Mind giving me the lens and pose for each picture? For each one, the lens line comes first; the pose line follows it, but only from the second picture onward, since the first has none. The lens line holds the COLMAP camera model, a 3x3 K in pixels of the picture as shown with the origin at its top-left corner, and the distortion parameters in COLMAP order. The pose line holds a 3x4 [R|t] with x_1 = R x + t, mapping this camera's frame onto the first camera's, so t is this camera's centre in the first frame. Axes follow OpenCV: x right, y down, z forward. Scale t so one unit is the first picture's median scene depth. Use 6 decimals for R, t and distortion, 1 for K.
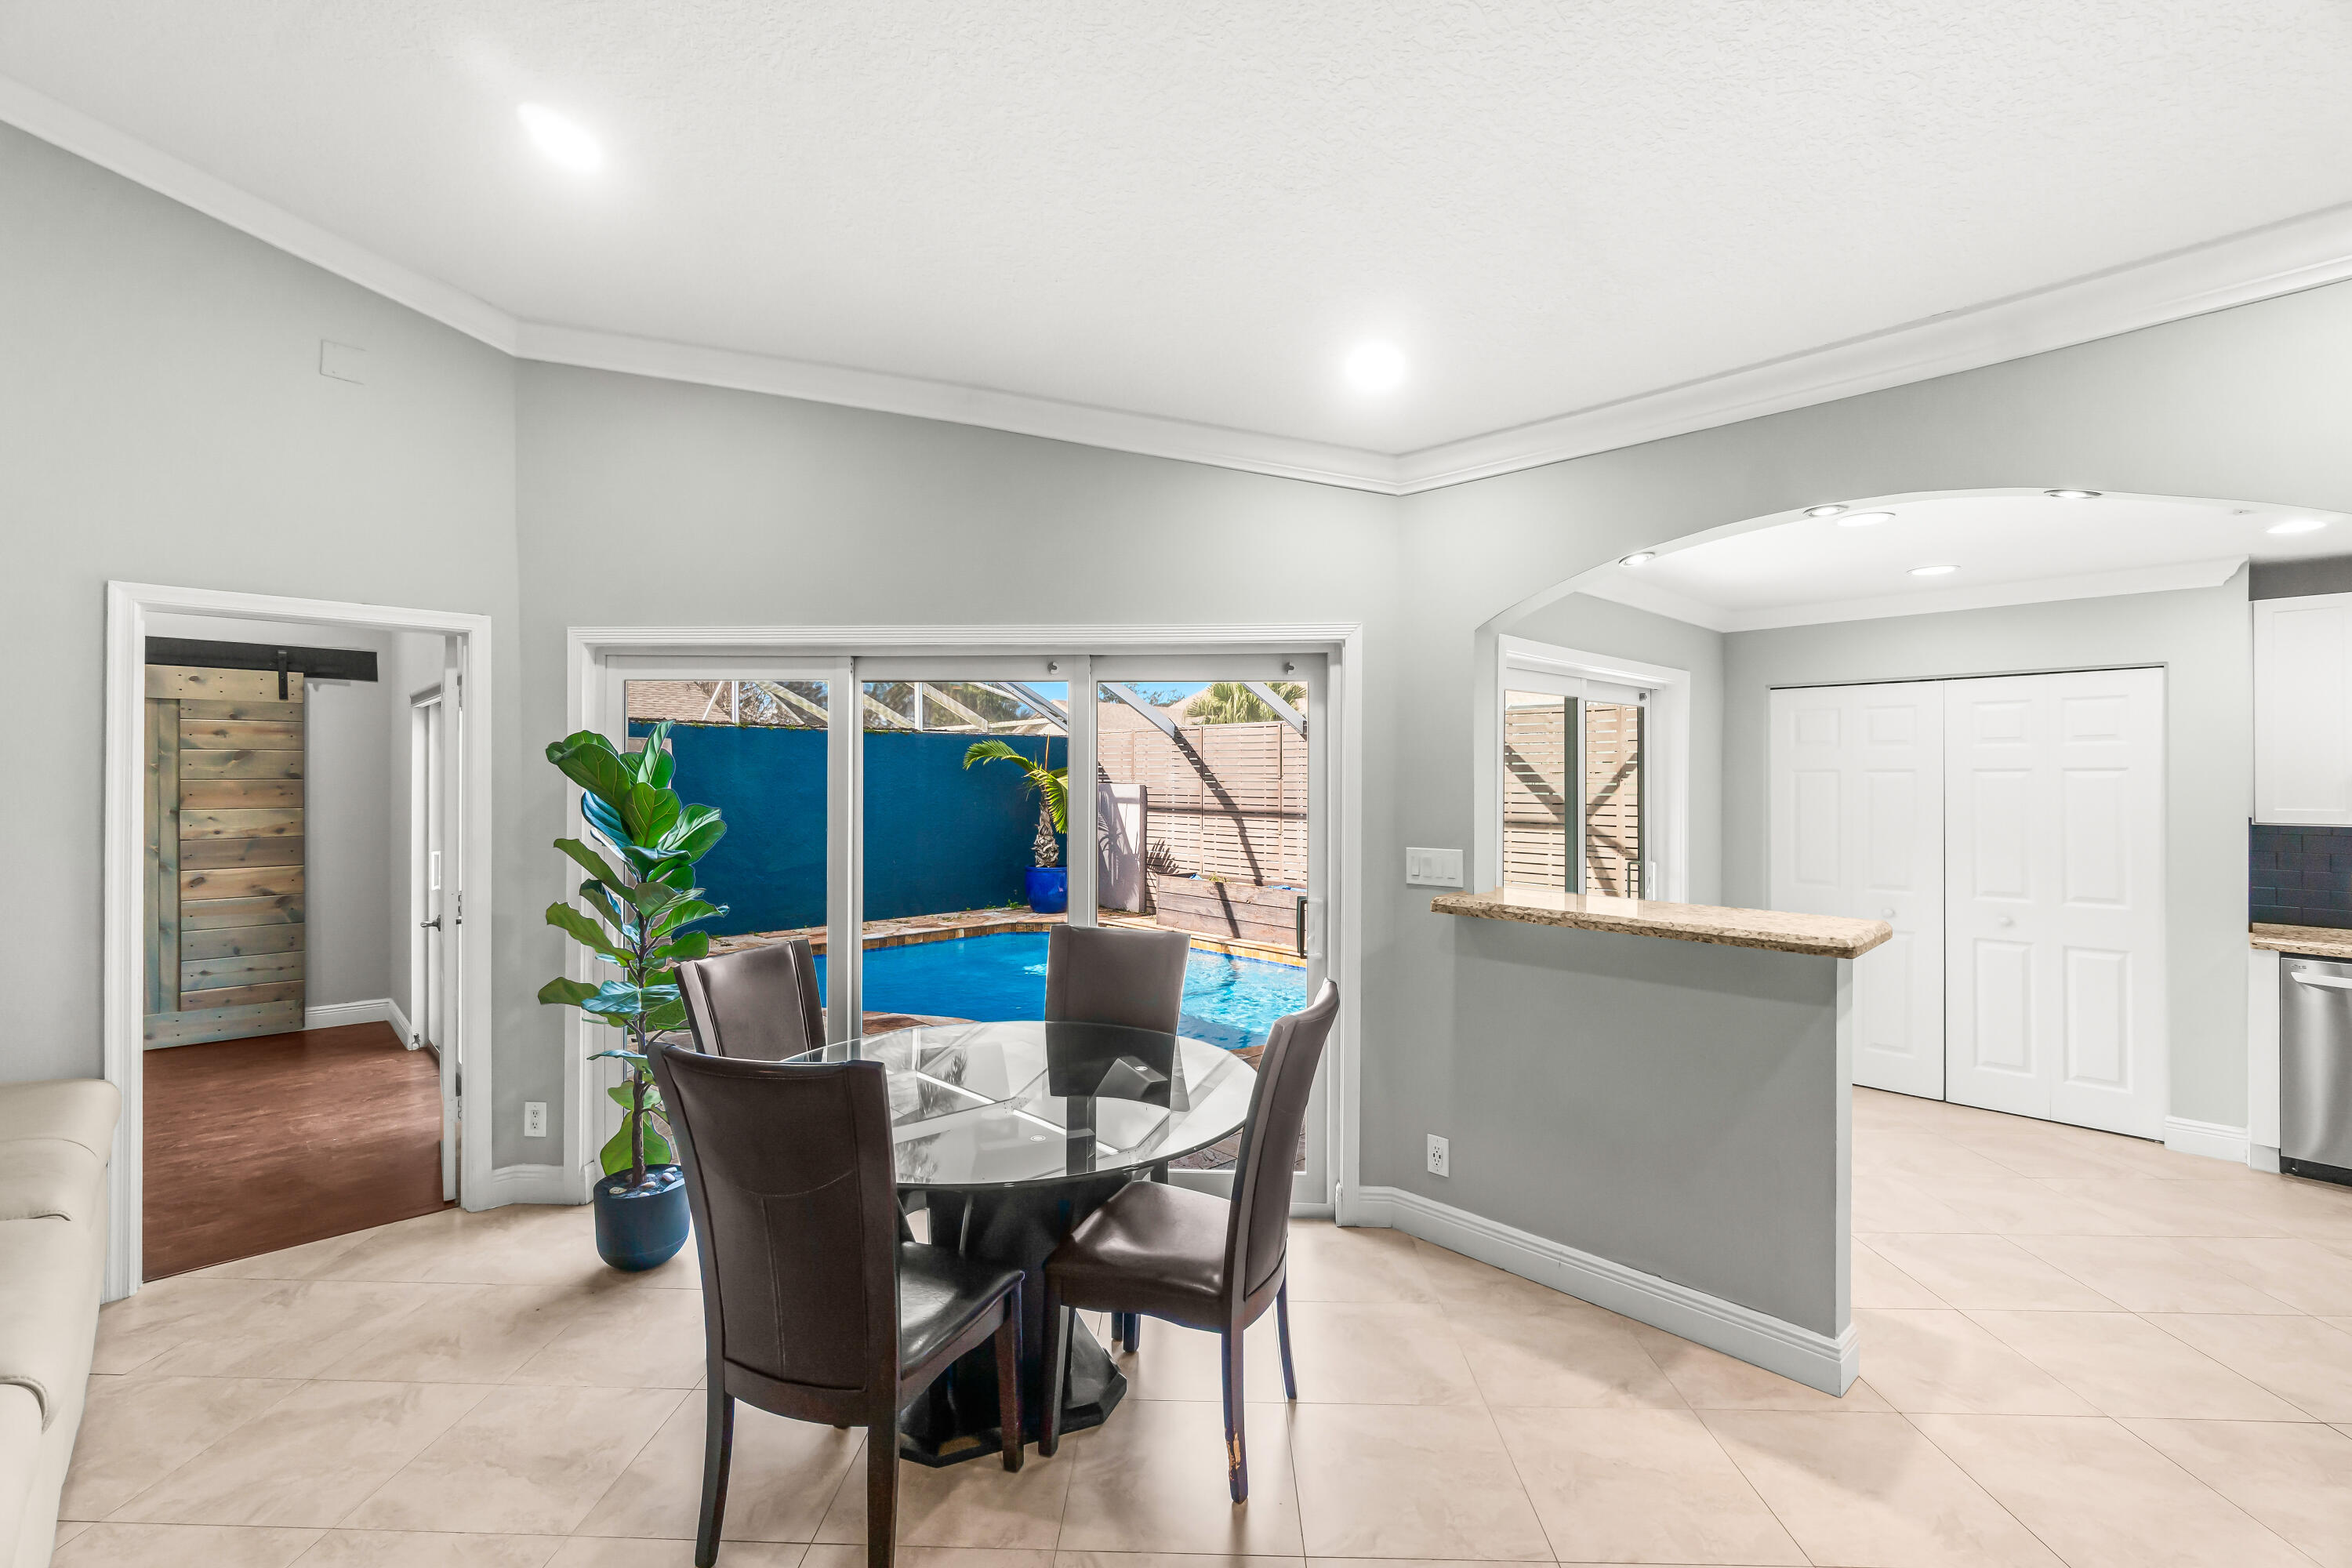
lens RADIAL K [[1019.4, 0, 1169.2], [0, 1019.4, 776.3], [0, 0, 1]] dist [-0.009529, 0.004181]
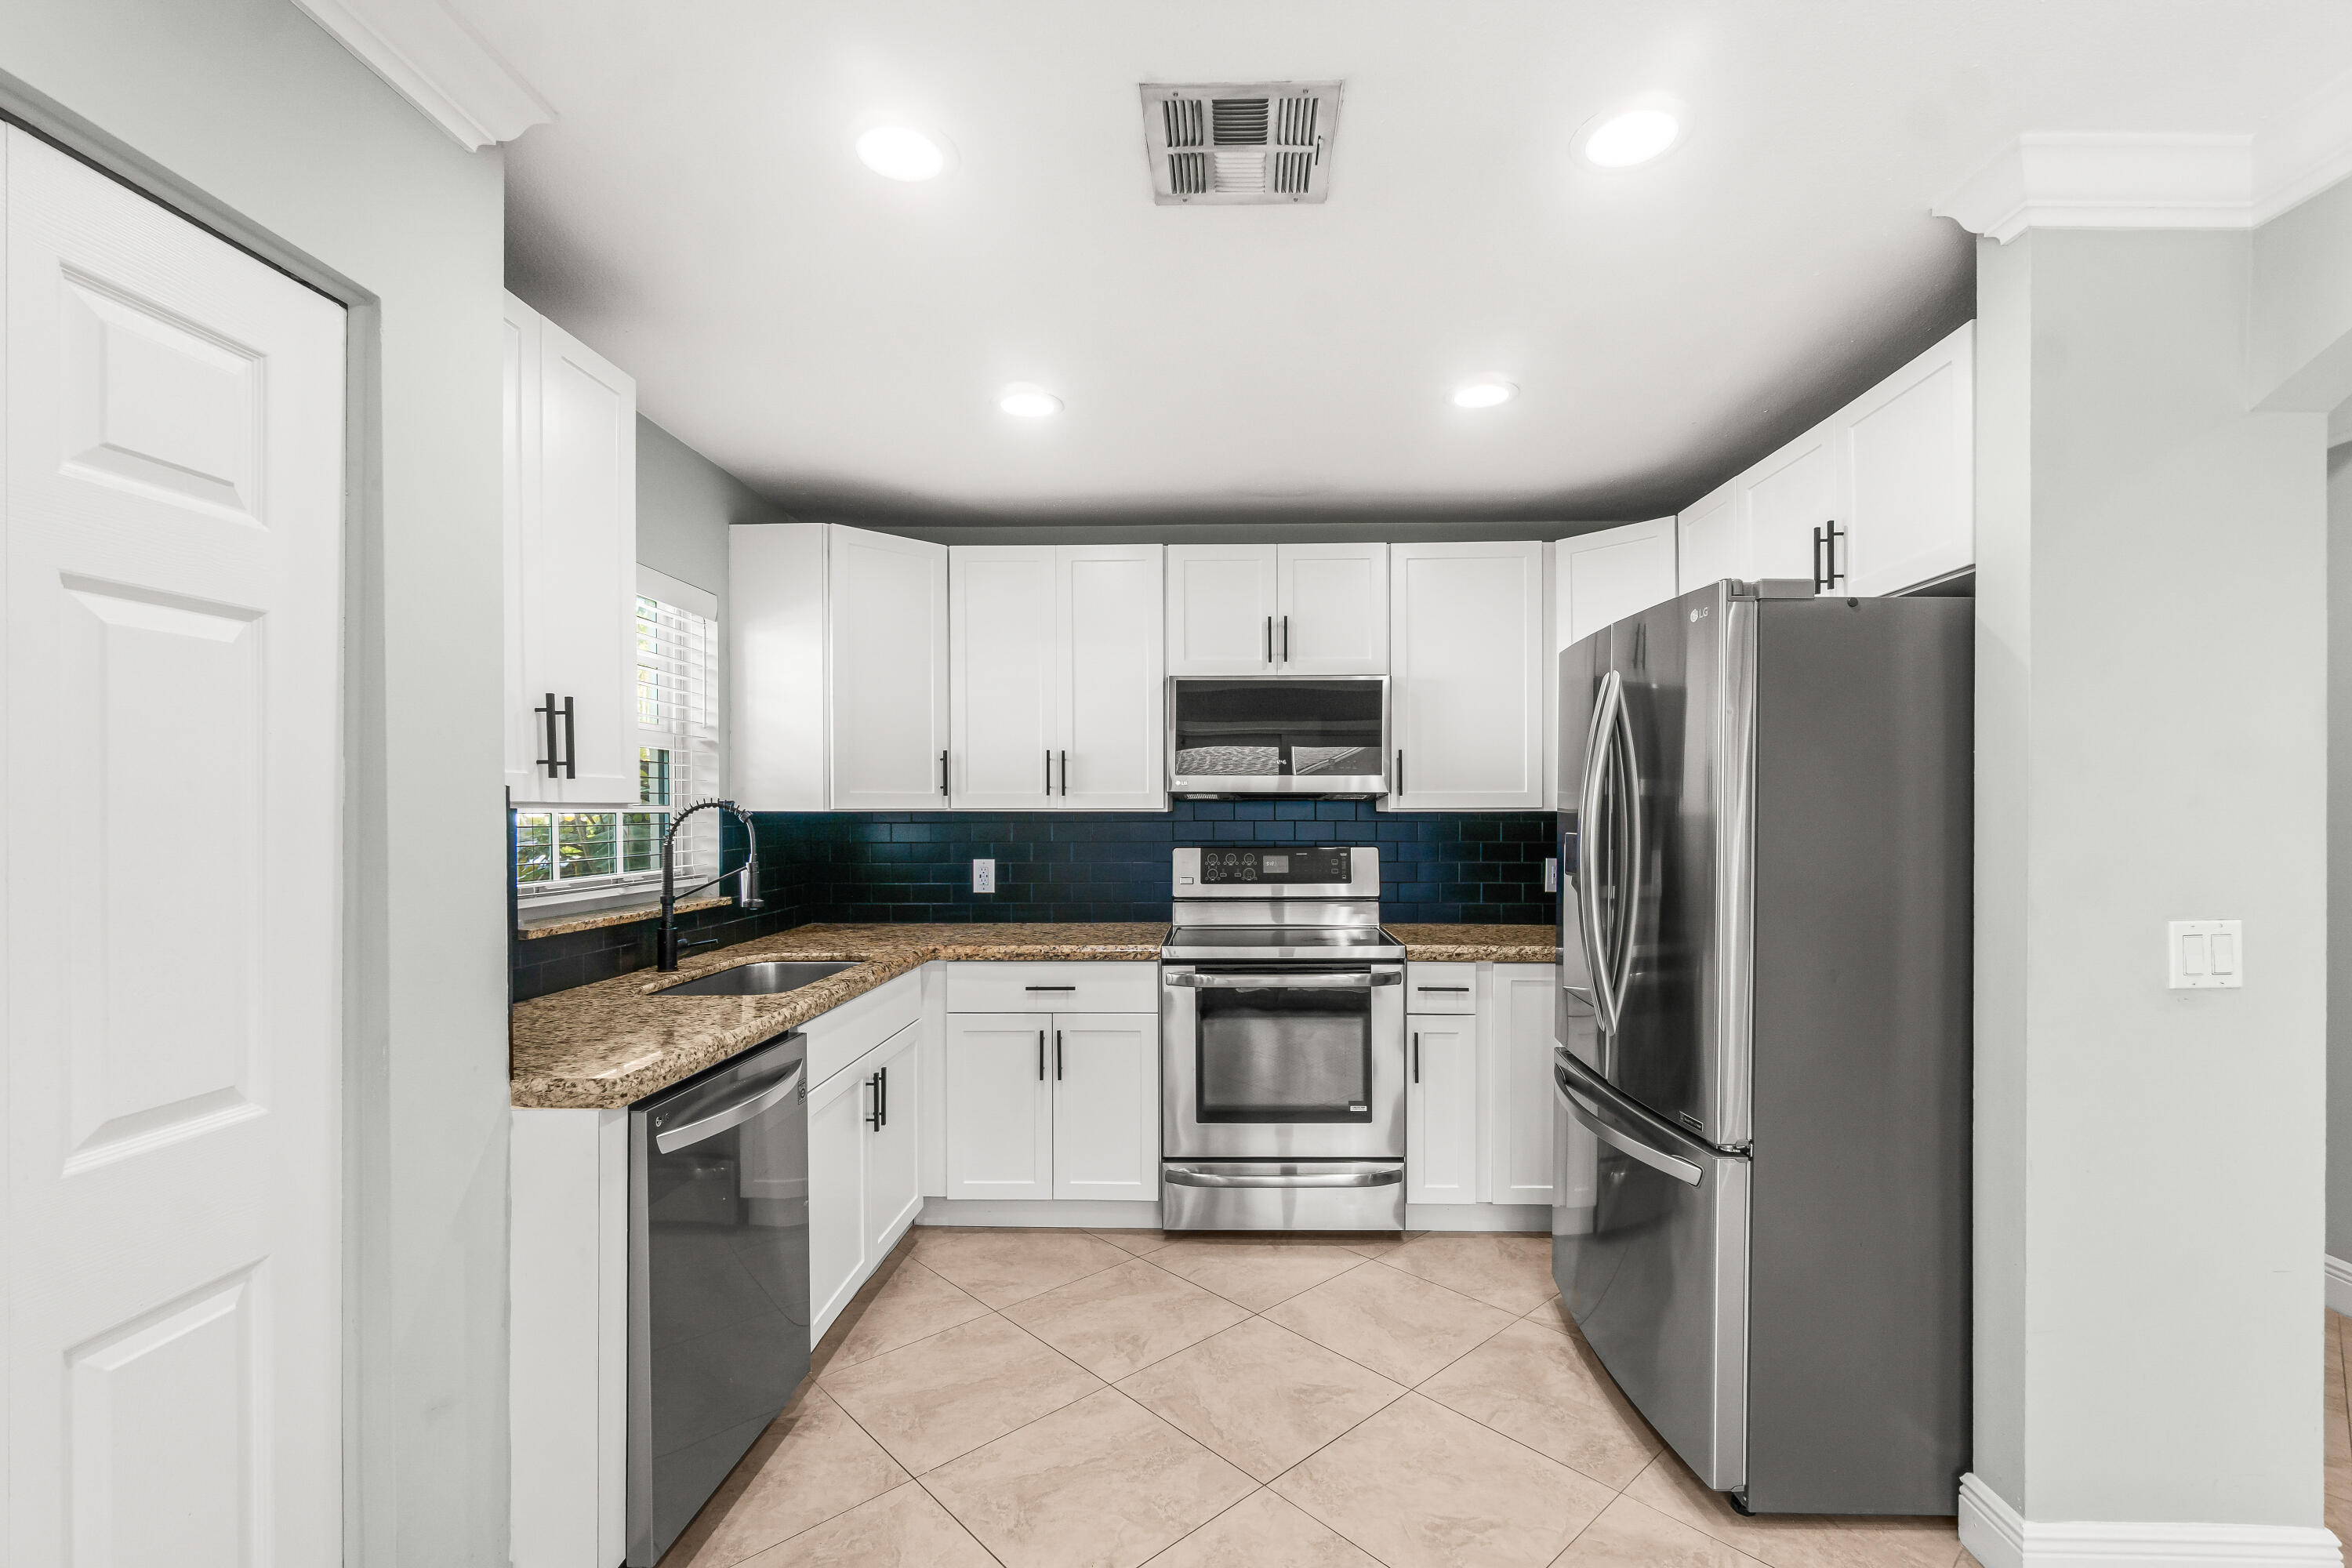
lens RADIAL K [[1019.4, 0, 1199.2], [0, 1019.4, 817.7], [0, 0, 1]] dist [-0.009529, 0.004181]
pose [[-0.708277, -0.002517, 0.705931, 0.490498], [-0.000615, 0.999995, 0.002949, 0.042314], [-0.705935, 0.001655, -0.708275, 0.886406]]
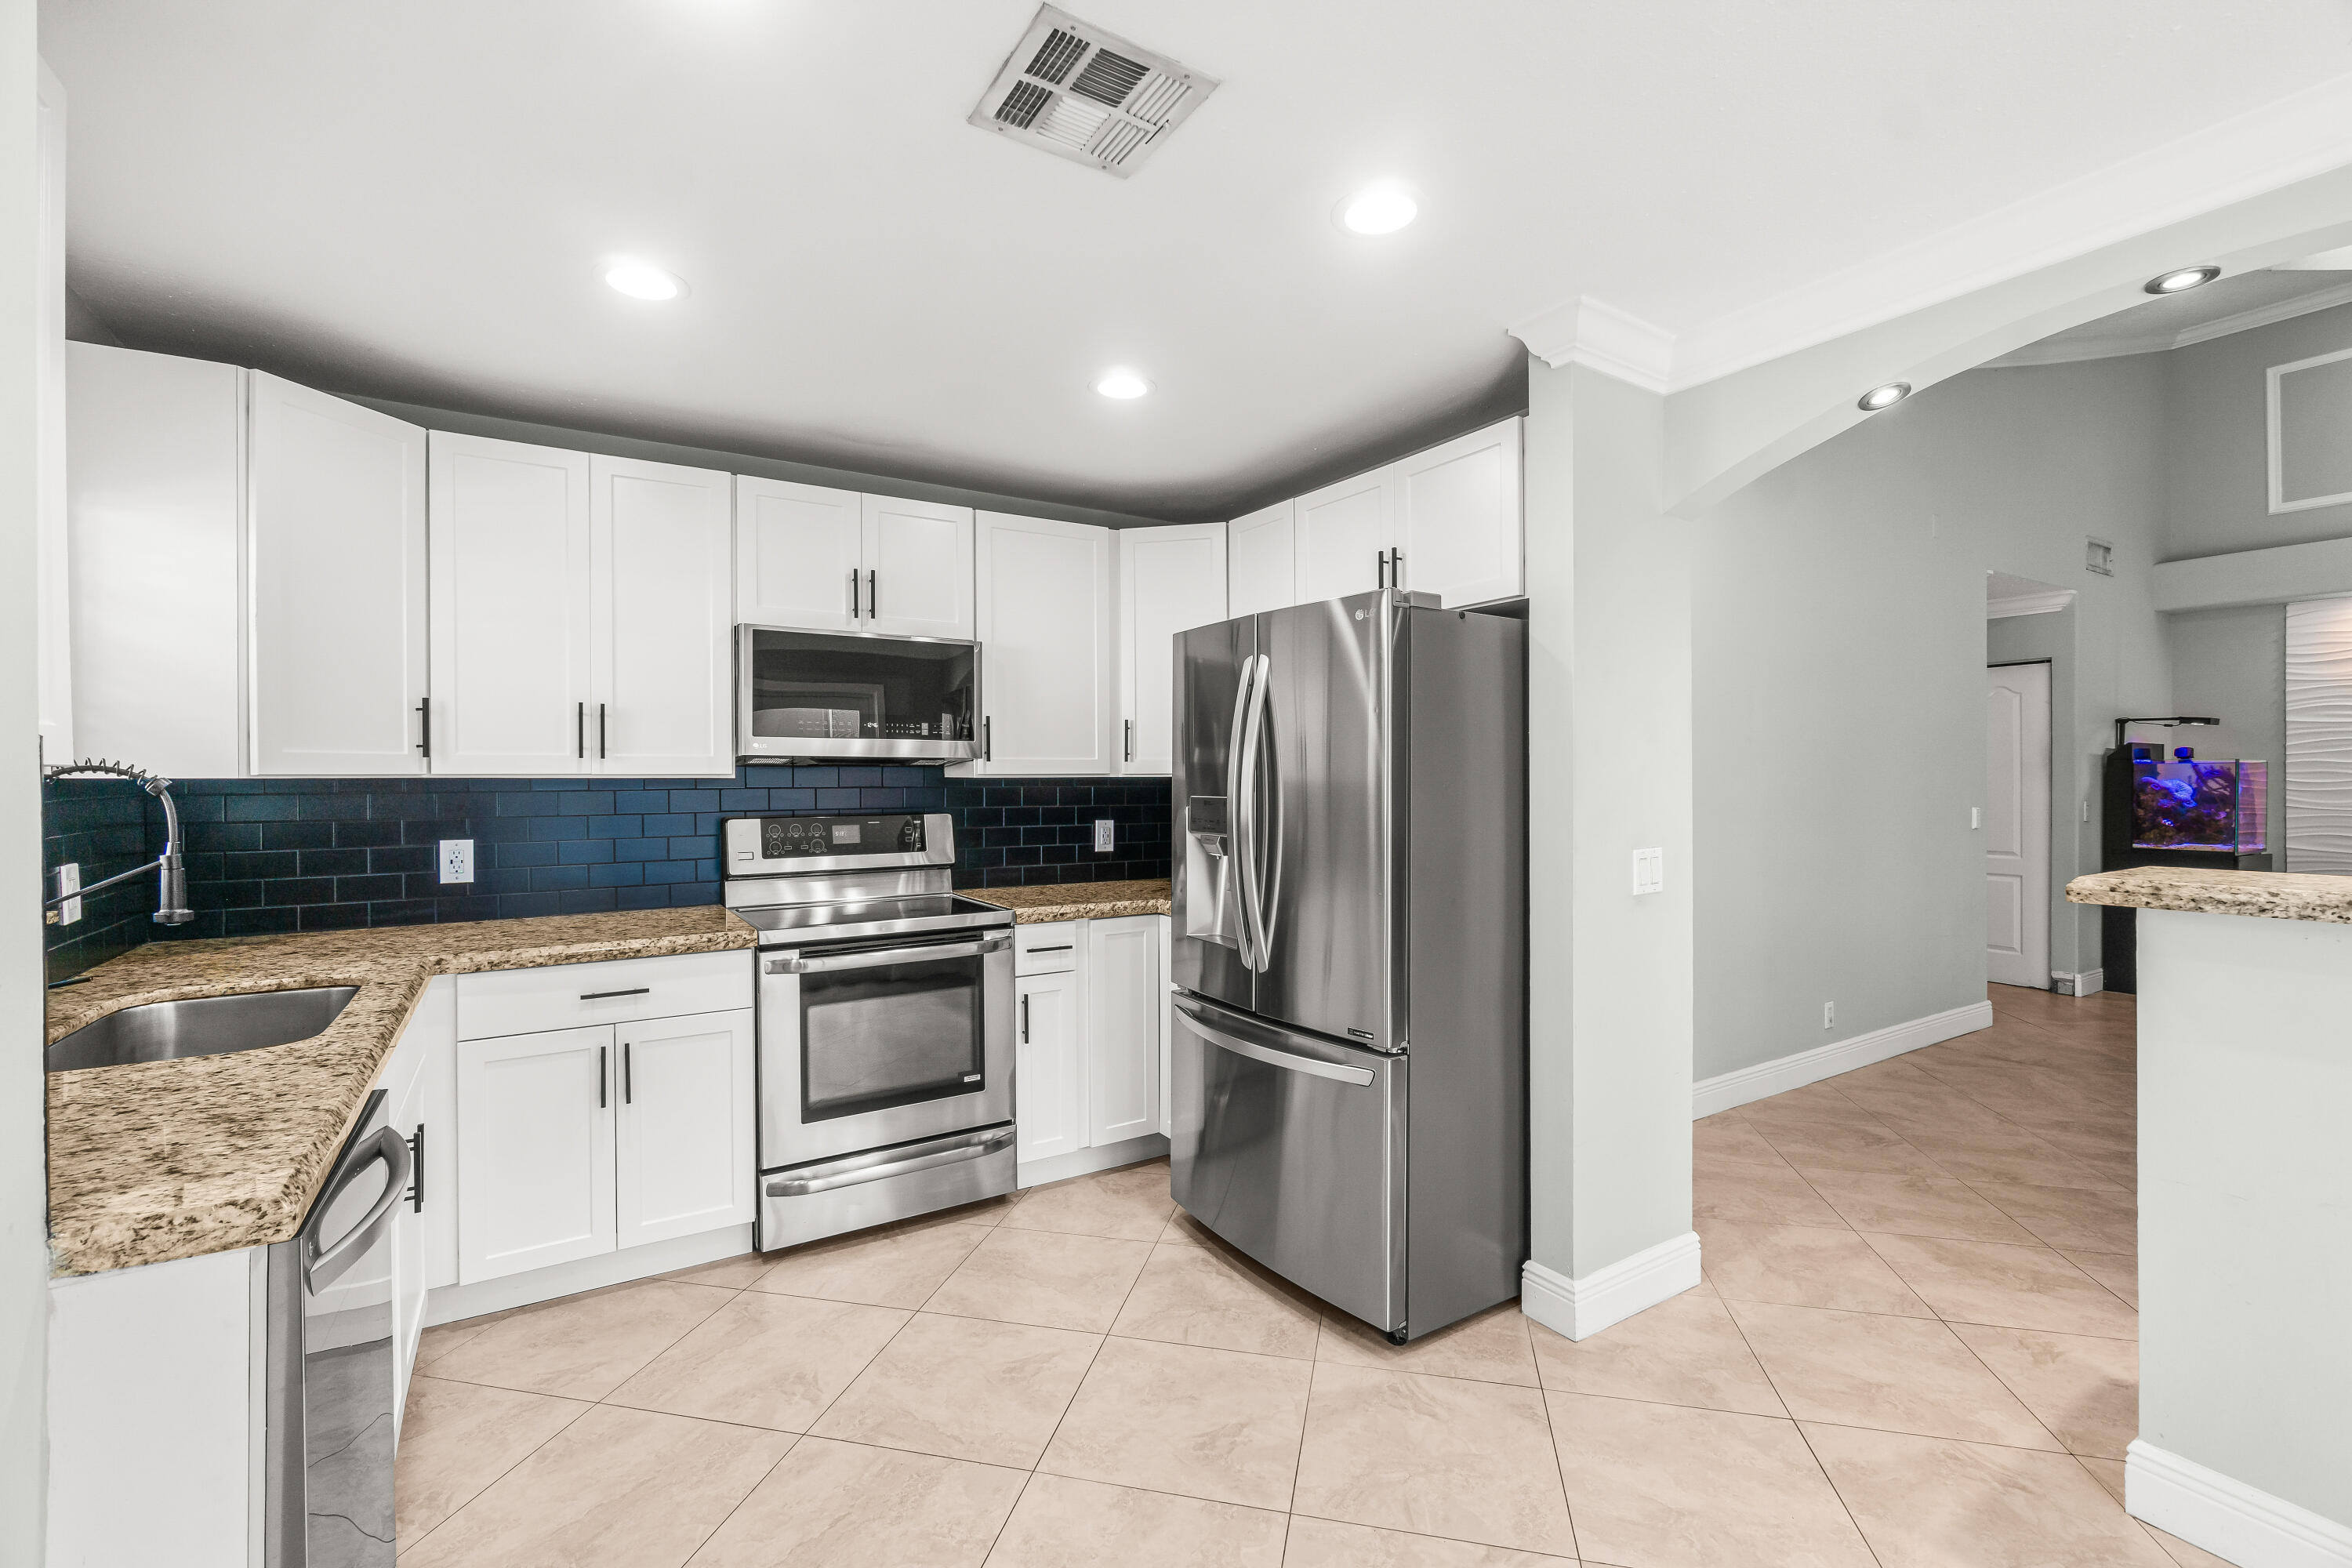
lens RADIAL K [[1019.4, 0, 1158.0], [0, 1019.4, 779.7], [0, 0, 1]] dist [-0.009529, 0.004181]
pose [[-0.980937, 0.002807, 0.194307, 0.631713], [0.002975, 0.999995, 0.000574, 0.041885], [-0.194304, 0.001141, -0.980941, 0.957290]]
